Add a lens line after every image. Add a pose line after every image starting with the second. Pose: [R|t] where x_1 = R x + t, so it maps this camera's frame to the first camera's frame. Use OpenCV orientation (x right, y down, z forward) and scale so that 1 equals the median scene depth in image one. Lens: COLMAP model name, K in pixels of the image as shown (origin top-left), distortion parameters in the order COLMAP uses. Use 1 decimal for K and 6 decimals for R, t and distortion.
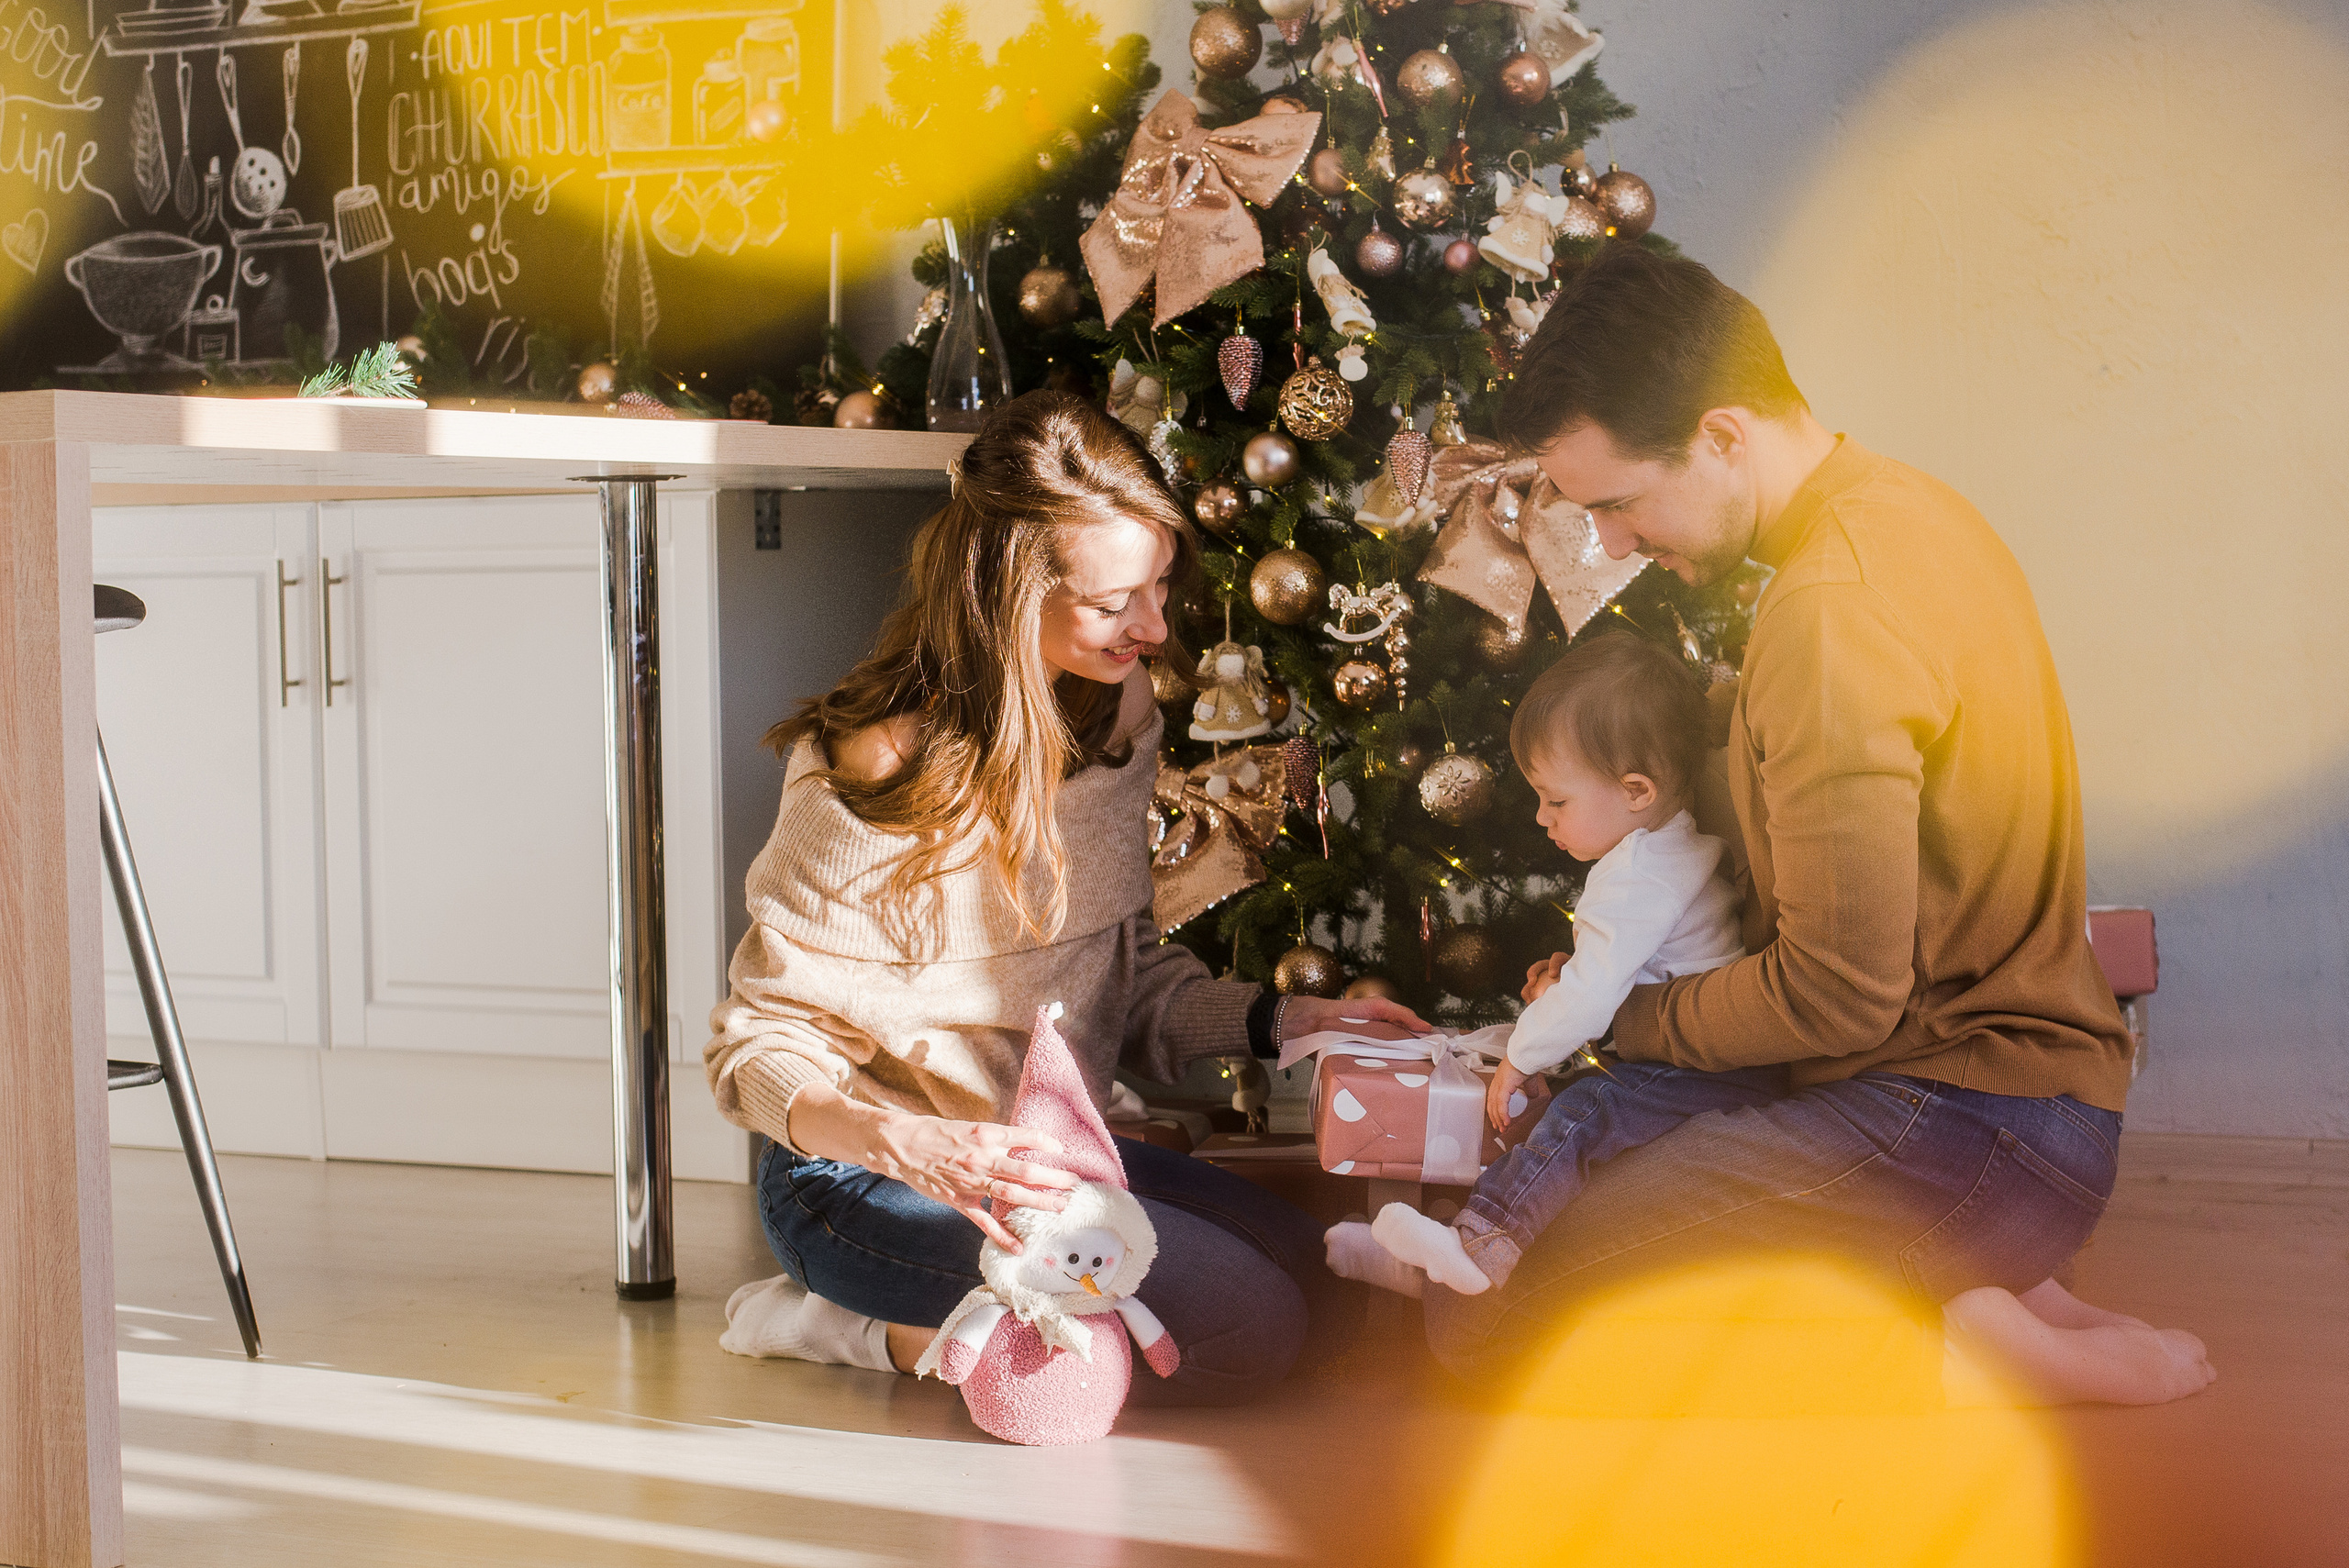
lens RADIAL K [[3385.0, 0, 1174.5], [0, 3385.0, 784.0], [0, 0, 1]] dist [-0.021153, -0.023330]
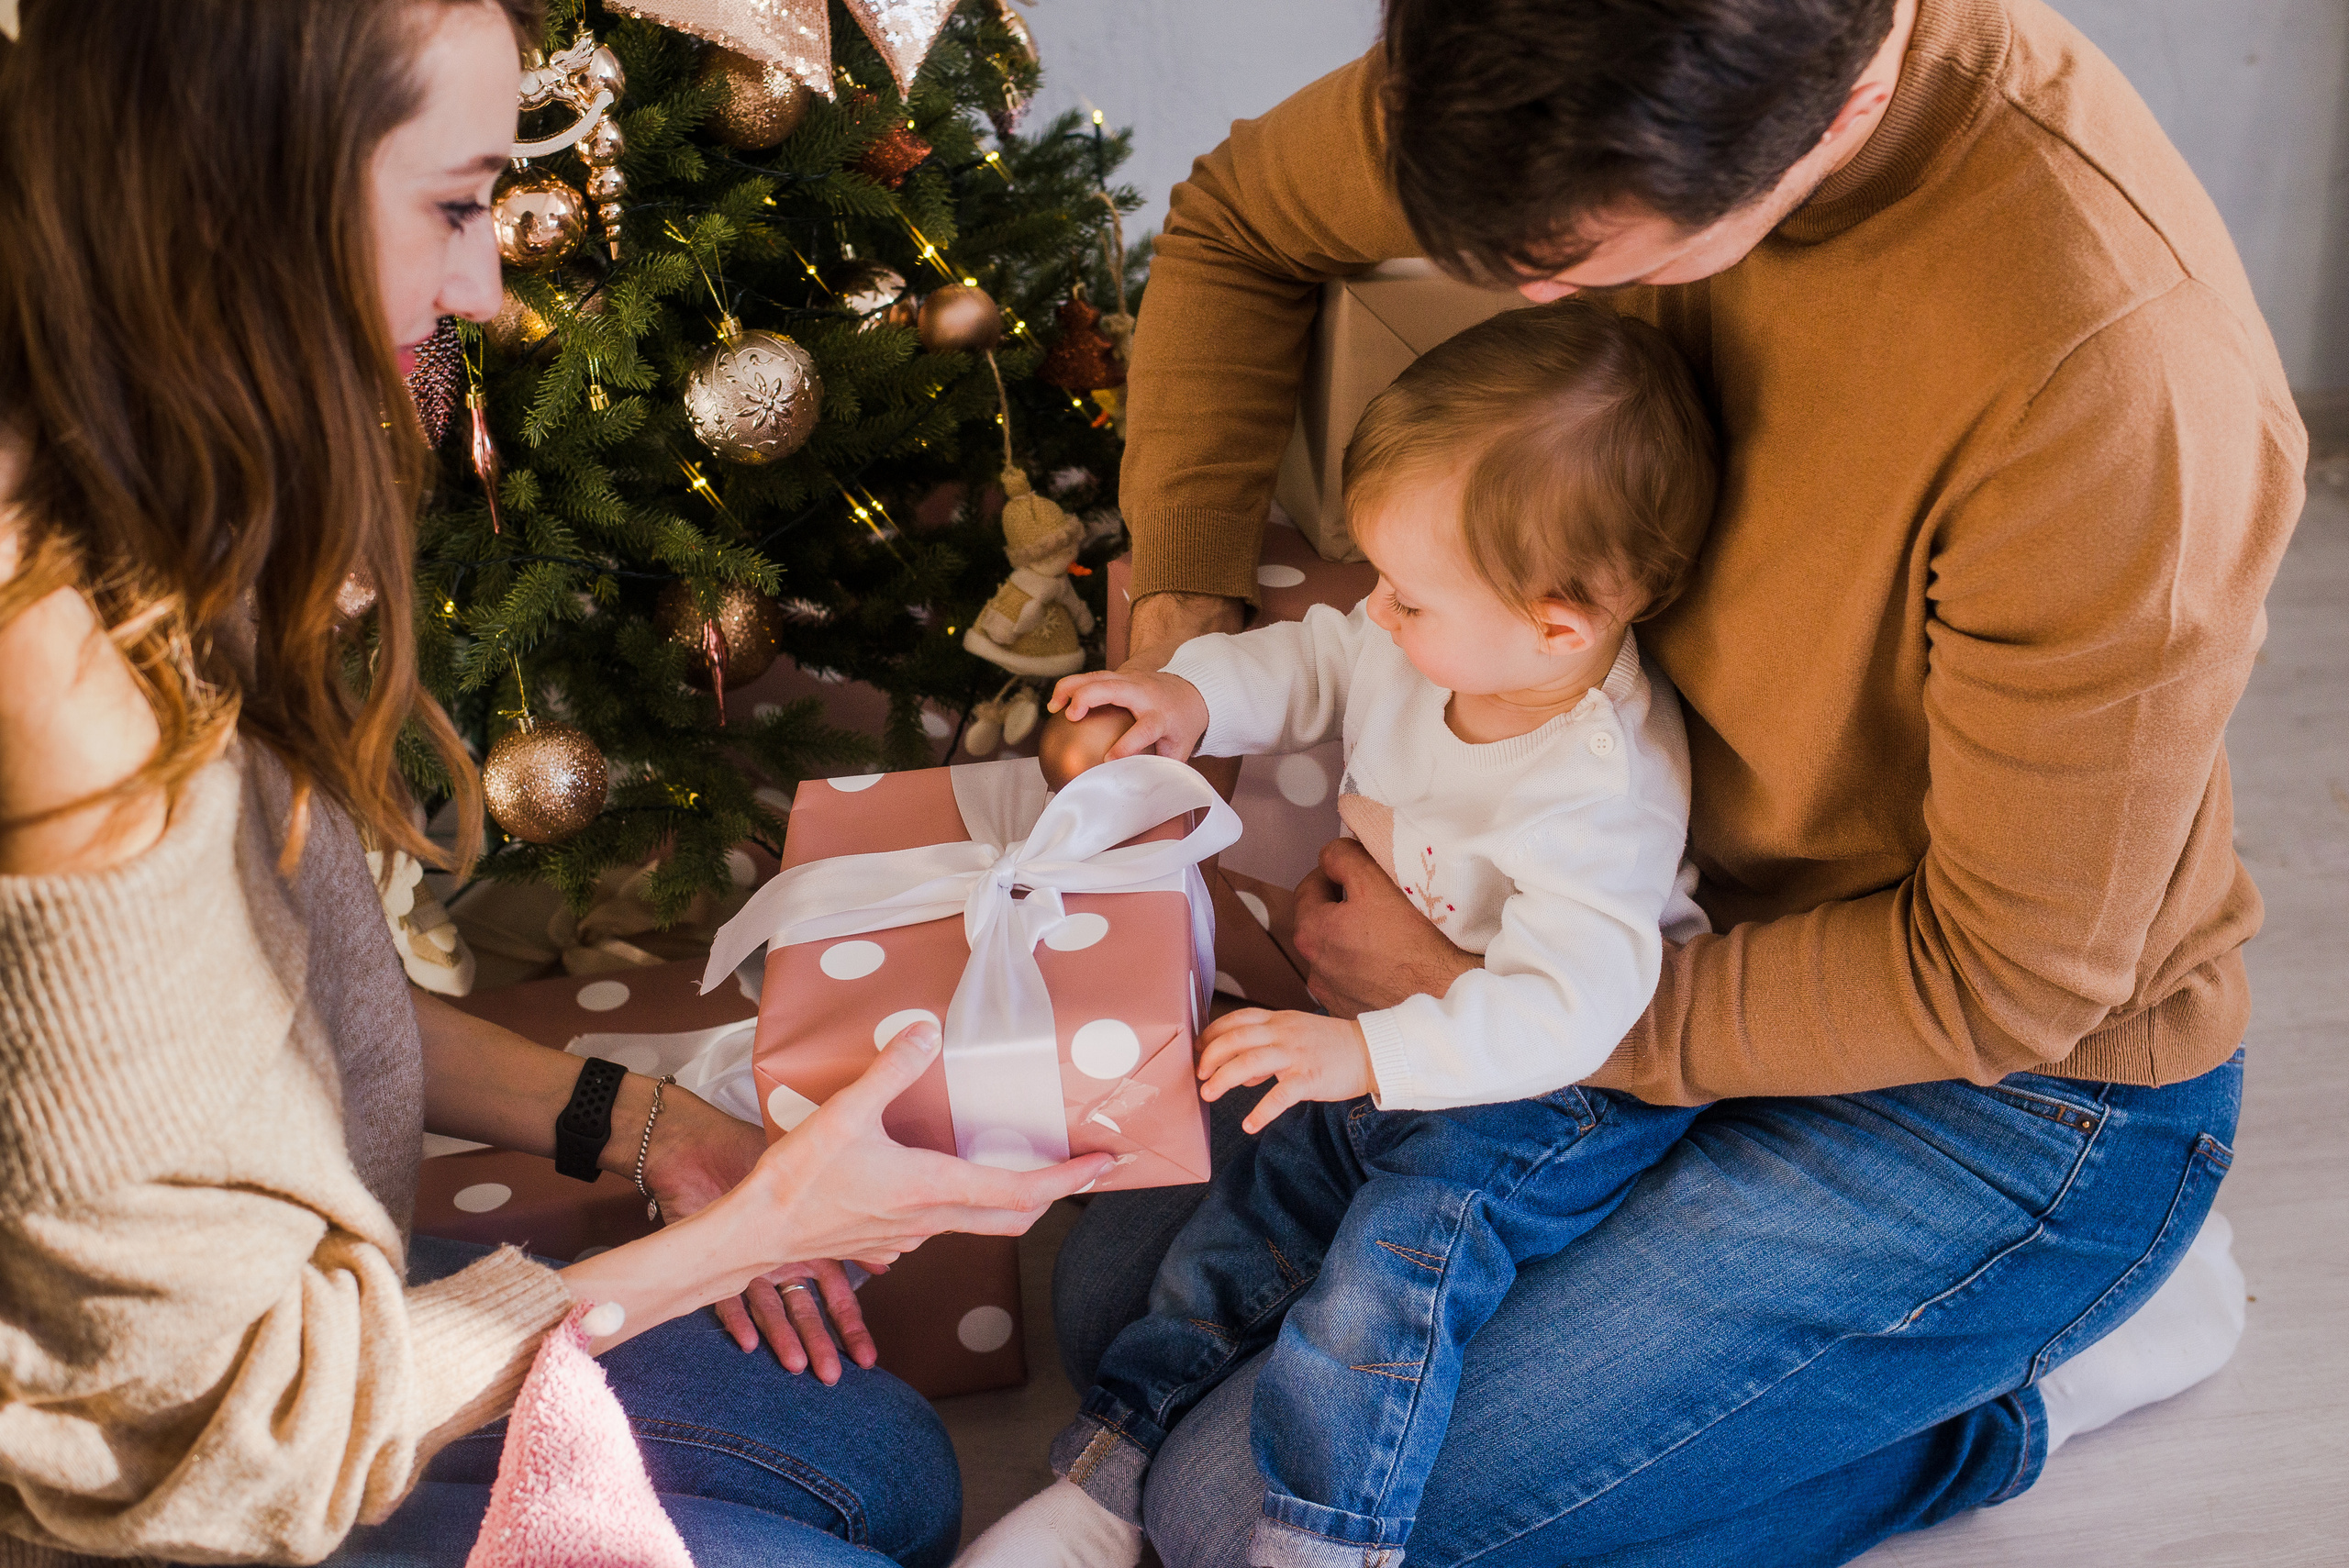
lens RADIAL K [[3385.0, 0, 1174.5], [0, 3385.0, 784.0], [0, 0, 1]] dist [-0.021153, -0.023330]
pose [[0.863750, -0.202553, 0.461420, -0.159138], [0.046333, 0.943703, 0.327532, -0.149950], [-0.501786, -0.261527, 0.824509, 0.620546]]
